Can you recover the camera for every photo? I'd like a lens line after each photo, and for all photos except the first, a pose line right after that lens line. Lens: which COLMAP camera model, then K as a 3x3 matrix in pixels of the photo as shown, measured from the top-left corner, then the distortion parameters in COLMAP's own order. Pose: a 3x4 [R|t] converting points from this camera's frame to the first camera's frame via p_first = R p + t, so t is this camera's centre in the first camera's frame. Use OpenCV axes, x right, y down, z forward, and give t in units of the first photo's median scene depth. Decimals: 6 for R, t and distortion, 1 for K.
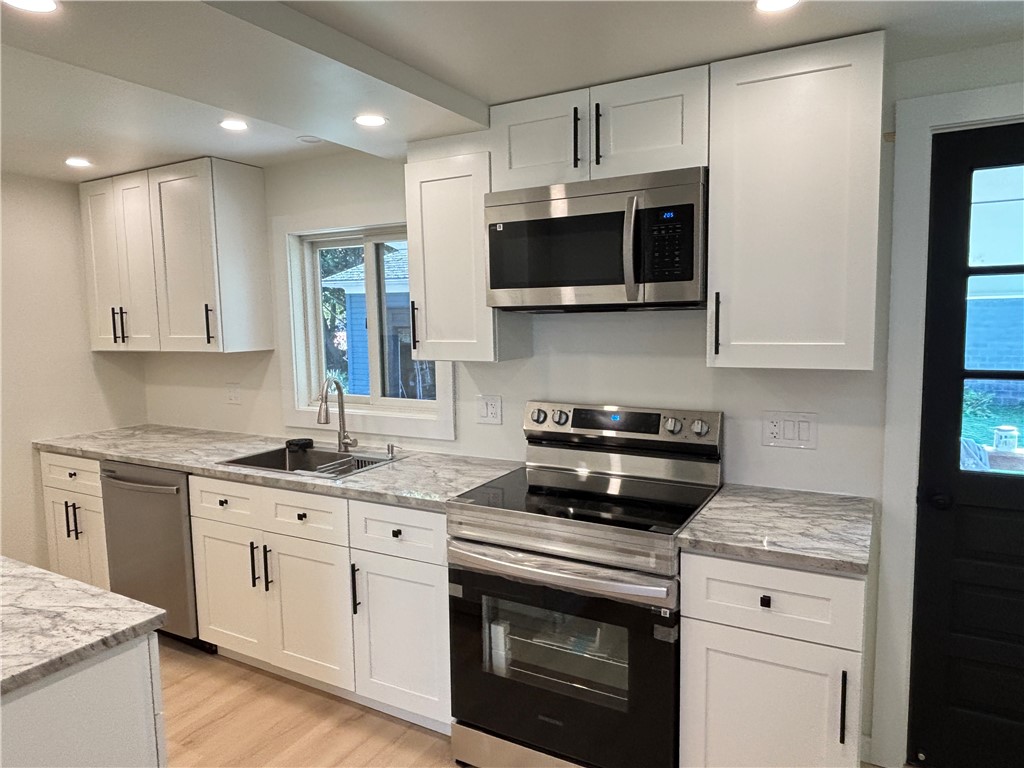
lens RADIAL K [[668.5, 0, 510.2], [0, 668.5, 383.5], [0, 0, 1]] dist [-0.005804, -0.003038]
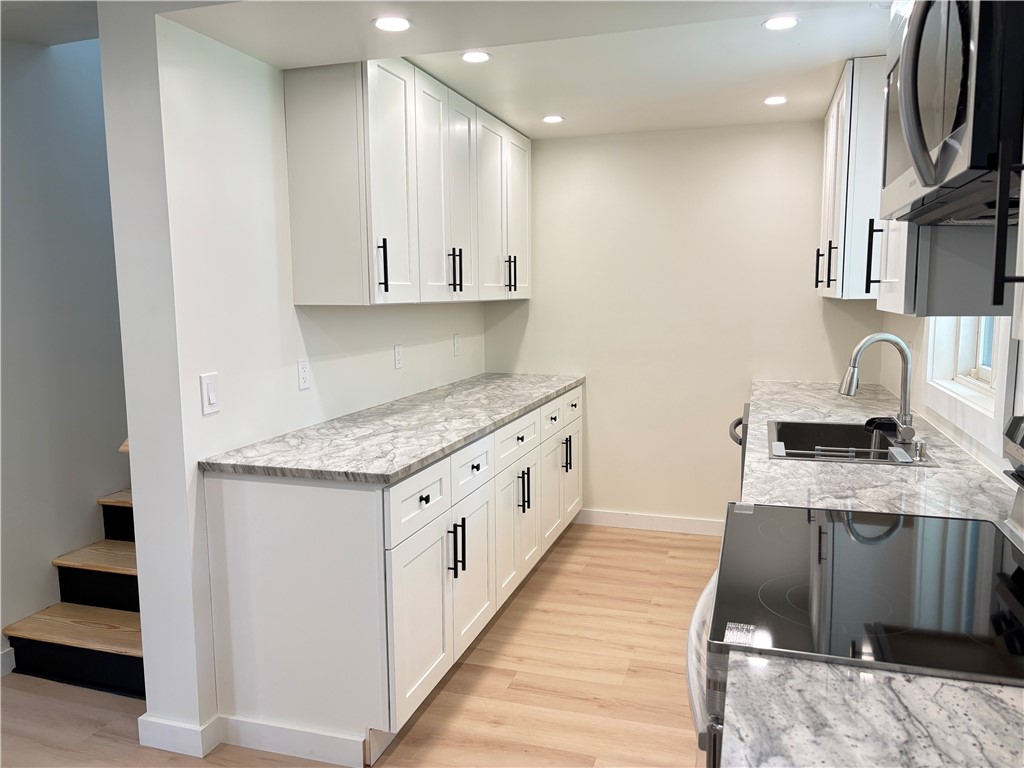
lens RADIAL K [[789.2, 0, 510.9], [0, 789.2, 384.4], [0, 0, 1]] dist [0.029385, -0.008486]
pose [[0.204289, 0.136171, -0.969393, 0.624265], [-0.100353, 0.987974, 0.117632, -0.022541], [0.973753, 0.073251, 0.215497, 0.552396]]
